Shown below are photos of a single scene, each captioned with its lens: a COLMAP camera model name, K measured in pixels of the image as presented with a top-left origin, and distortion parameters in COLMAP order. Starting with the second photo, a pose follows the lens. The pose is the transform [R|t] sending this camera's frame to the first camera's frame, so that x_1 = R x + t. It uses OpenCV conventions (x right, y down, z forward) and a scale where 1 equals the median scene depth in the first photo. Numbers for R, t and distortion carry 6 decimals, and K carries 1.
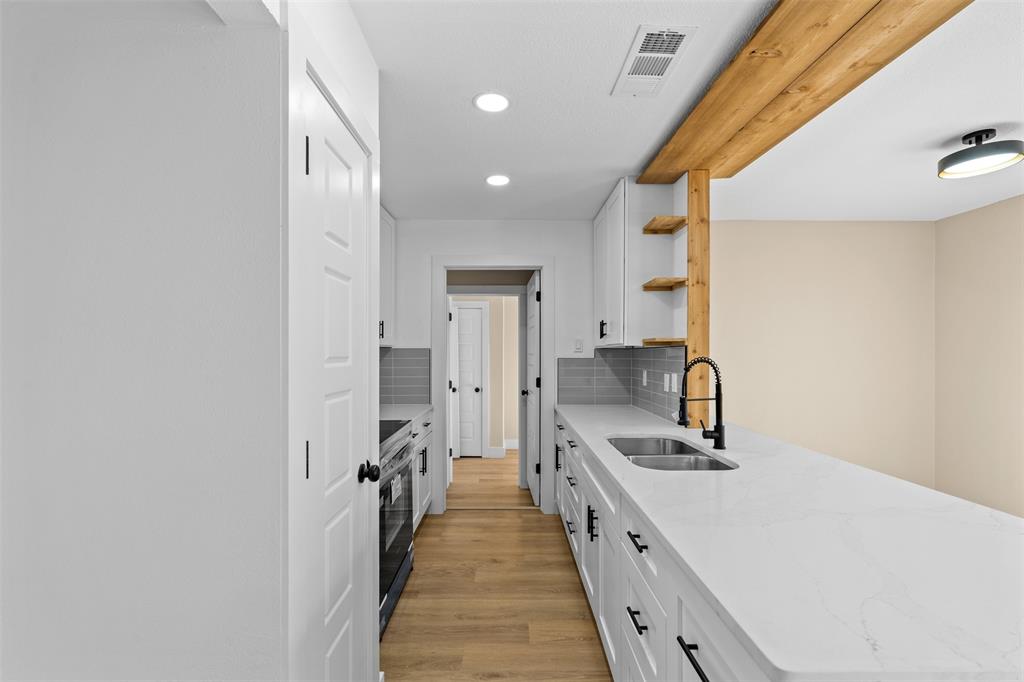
lens RADIAL K [[451.3, 0, 510.4], [0, 451.3, 349.2], [0, 0, 1]] dist [-0.002799, 0.000311]
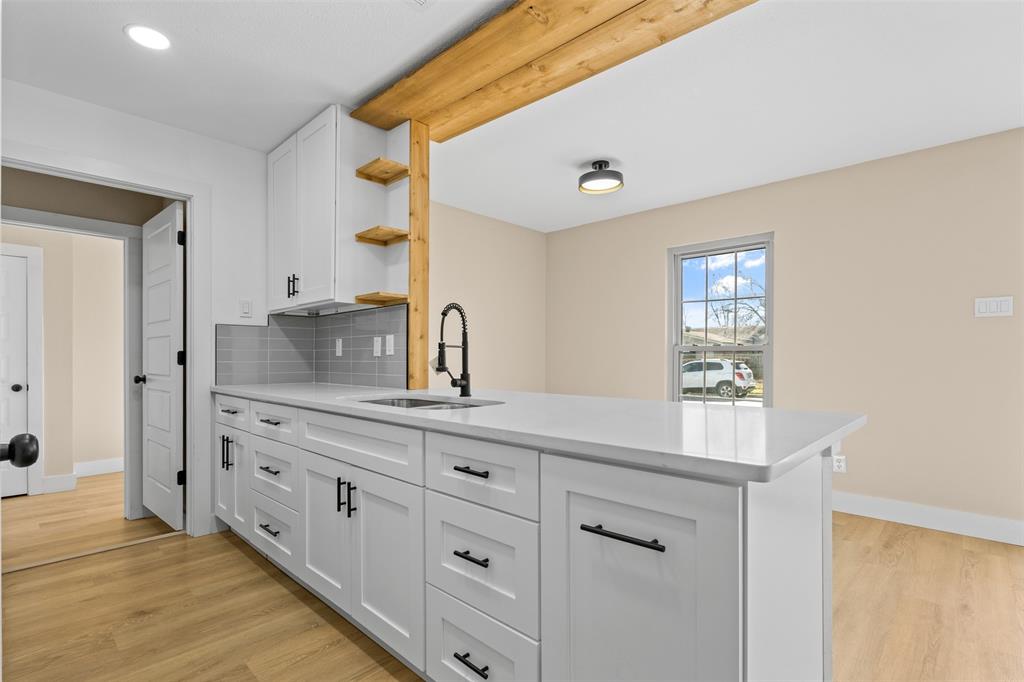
lens RADIAL K [[478.0, 0, 512.6], [0, 478.0, 357.4], [0, 0, 1]] dist [-0.005281, -0.000849]
pose [[0.689626, -0.000872, 0.724165, -0.187050], [-0.005417, 0.999965, 0.006363, 0.098700], [-0.724146, -0.008311, 0.689597, 0.146487]]
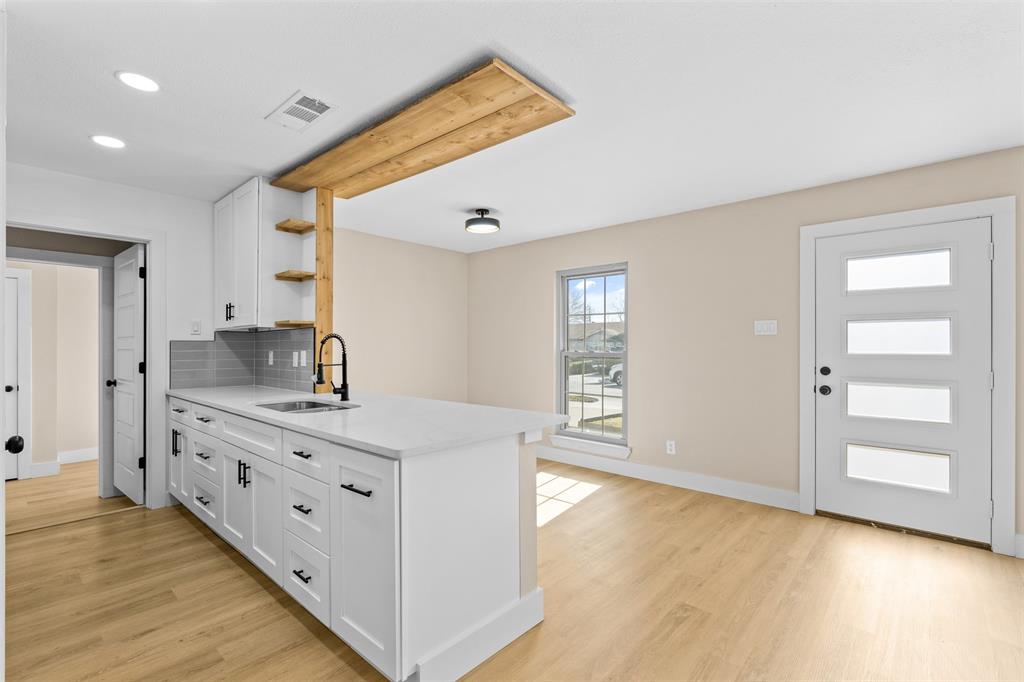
lens RADIAL K [[463.3, 0, 510.4], [0, 463.3, 343.3], [0, 0, 1]] dist [-0.008917, 0.000798]
pose [[0.671431, 0.001448, 0.741065, -0.192609], [-0.002204, 0.999998, 0.000043, 0.034596], [-0.741064, -0.001662, 0.671433, -0.254861]]
